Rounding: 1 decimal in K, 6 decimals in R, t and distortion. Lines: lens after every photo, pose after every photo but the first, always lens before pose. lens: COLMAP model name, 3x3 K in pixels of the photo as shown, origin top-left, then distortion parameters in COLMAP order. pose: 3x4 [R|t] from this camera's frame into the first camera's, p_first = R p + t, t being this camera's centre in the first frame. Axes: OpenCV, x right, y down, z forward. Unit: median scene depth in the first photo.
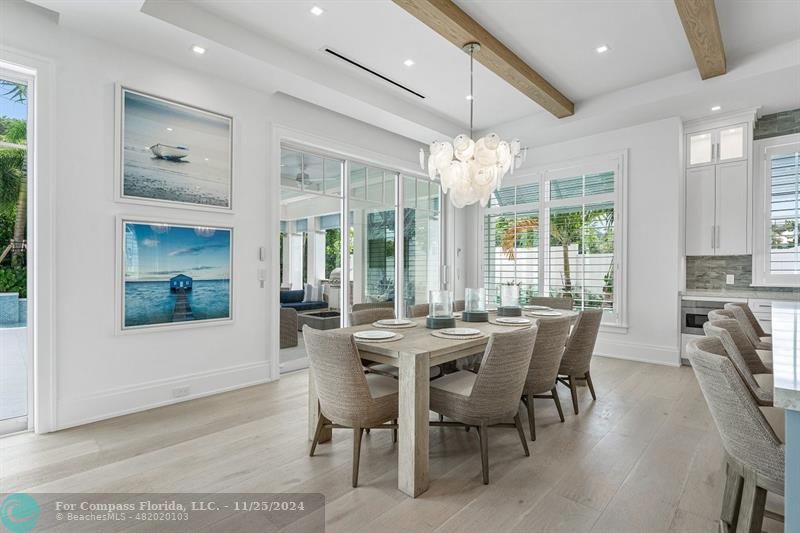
lens RADIAL K [[384.7, 0, 401.0], [0, 384.7, 268.6], [0, 0, 1]] dist [-0.011639, 0.000949]
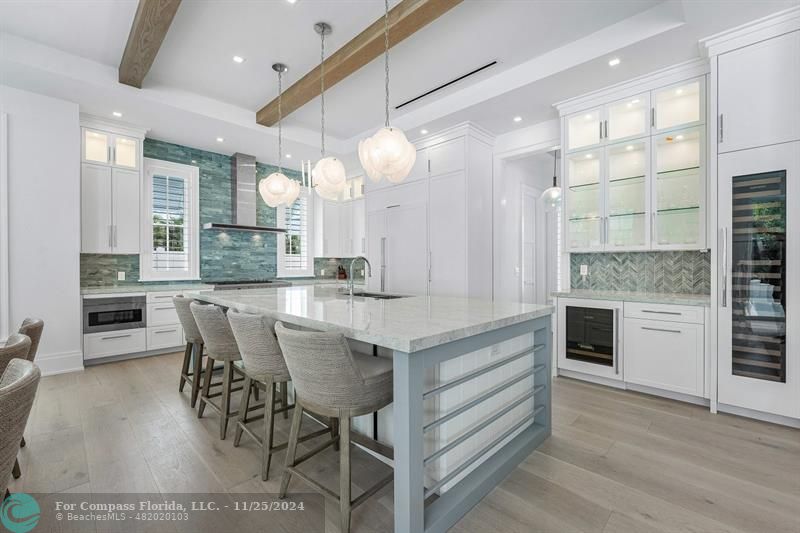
lens RADIAL K [[330.8, 0, 399.7], [0, 330.8, 270.2], [0, 0, 1]] dist [-0.008512, -0.000818]
pose [[0.005198, -0.013385, 0.999897, -0.077777], [0.001633, 0.999909, 0.013377, -0.000071], [-0.999985, 0.001563, 0.005220, 0.204159]]
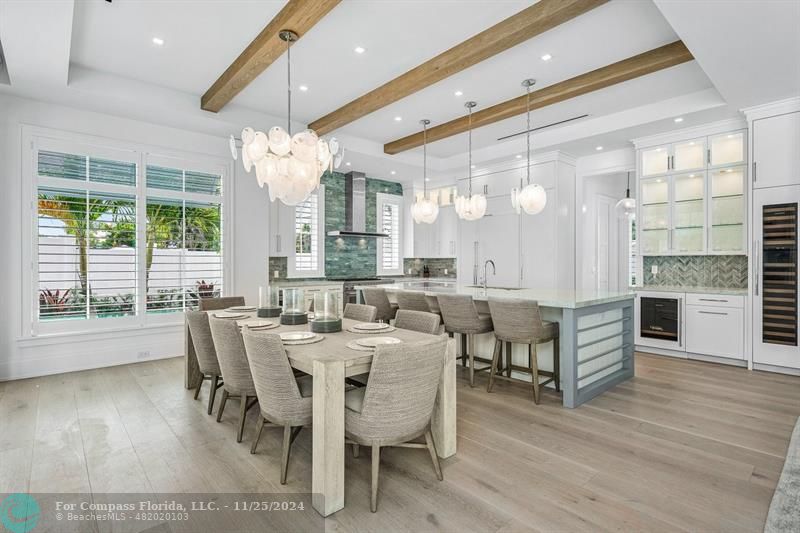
lens RADIAL K [[384.7, 0, 402.2], [0, 384.7, 269.8], [0, 0, 1]] dist [-0.011639, 0.000949]
pose [[0.072621, -0.016463, 0.997224, -0.520036], [0.002749, 0.999863, 0.016306, -0.009880], [-0.997356, 0.001557, 0.072657, 0.458900]]
